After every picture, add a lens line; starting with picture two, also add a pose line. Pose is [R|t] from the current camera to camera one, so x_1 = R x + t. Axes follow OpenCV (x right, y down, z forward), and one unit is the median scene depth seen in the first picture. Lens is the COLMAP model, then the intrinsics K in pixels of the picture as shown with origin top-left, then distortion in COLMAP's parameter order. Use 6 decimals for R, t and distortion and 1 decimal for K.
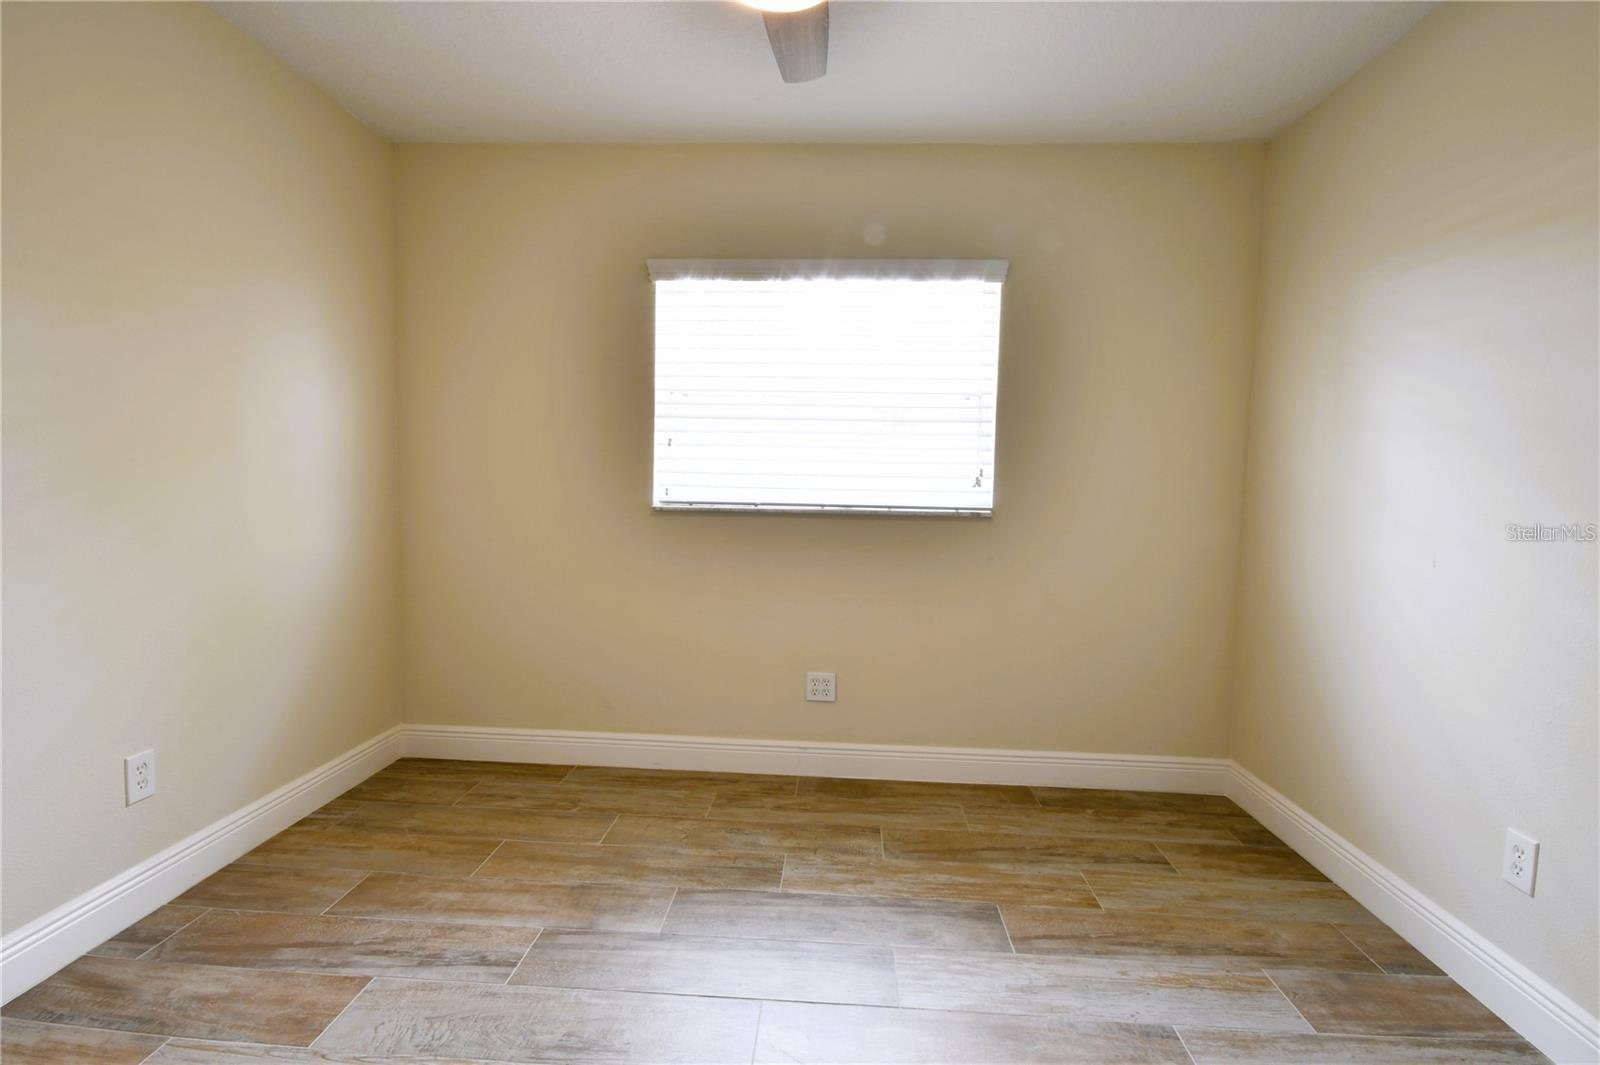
lens RADIAL K [[699.2, 0, 805.5], [0, 699.2, 535.9], [0, 0, 1]] dist [0.005314, -0.007224]
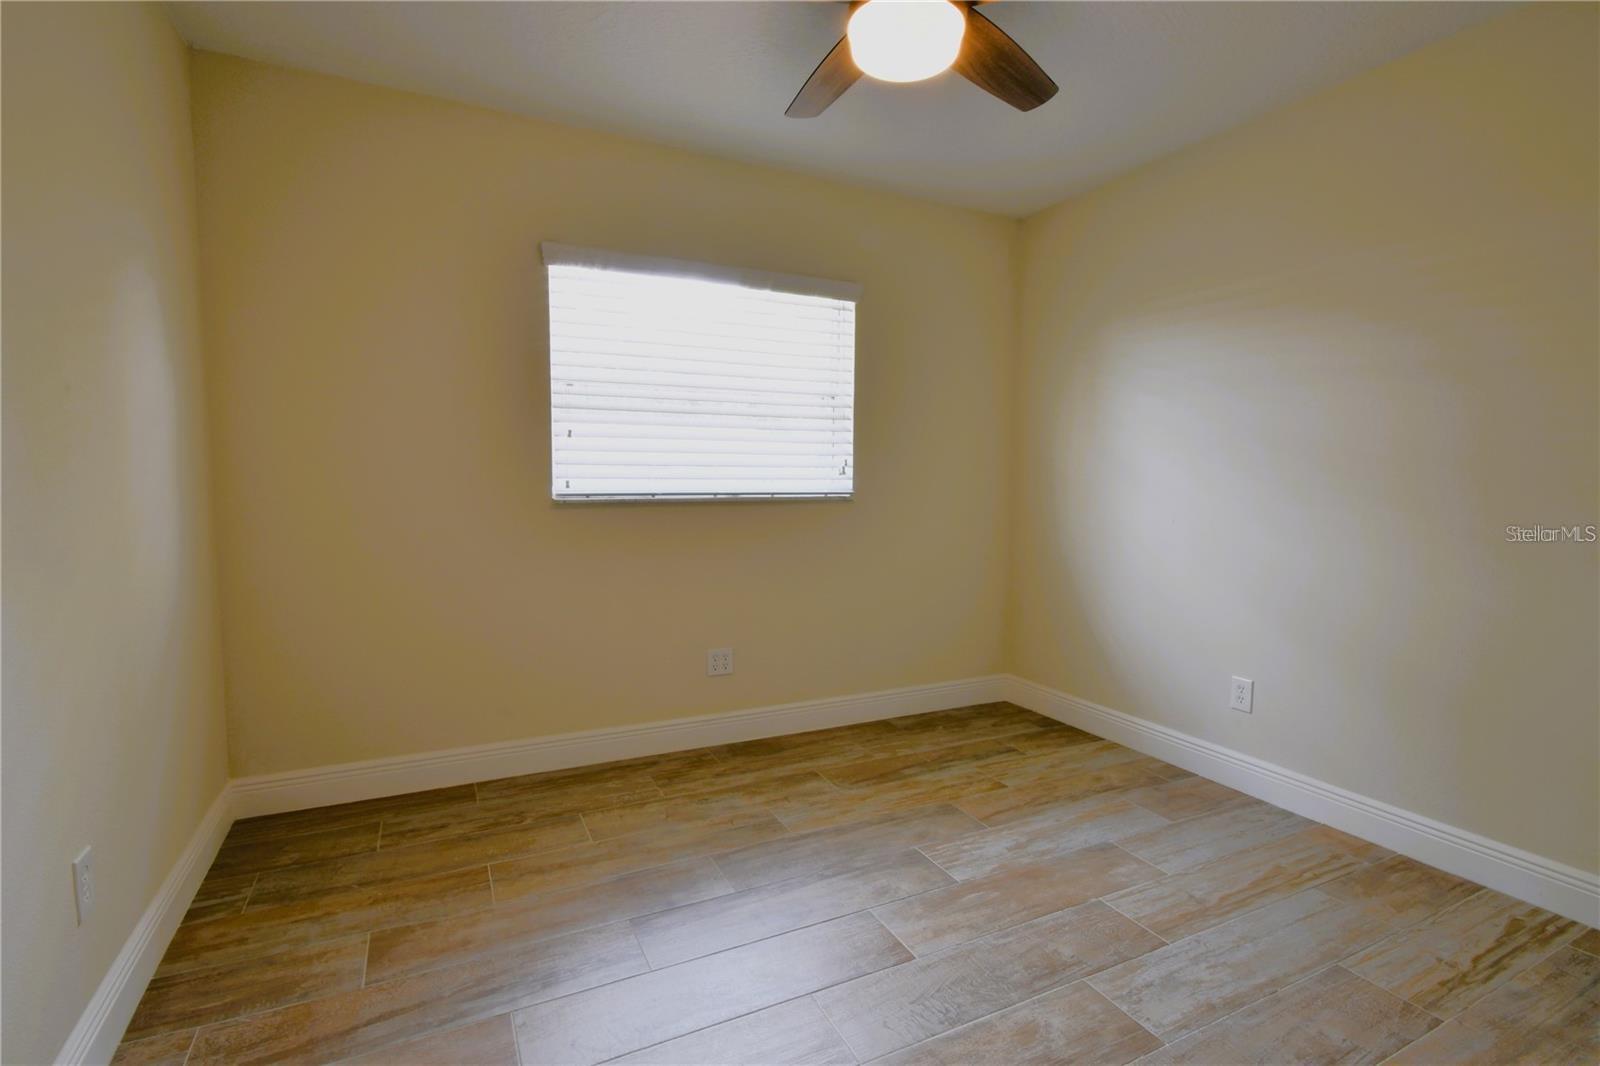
lens RADIAL K [[675.3, 0, 800.0], [0, 675.3, 533.0], [0, 0, 1]] dist [-0.000415, -0.000775]
pose [[0.891747, -0.052329, 0.449498, -0.390227], [0.044576, 0.998619, 0.027823, -0.007666], [-0.450333, -0.004774, 0.892848, 0.018350]]
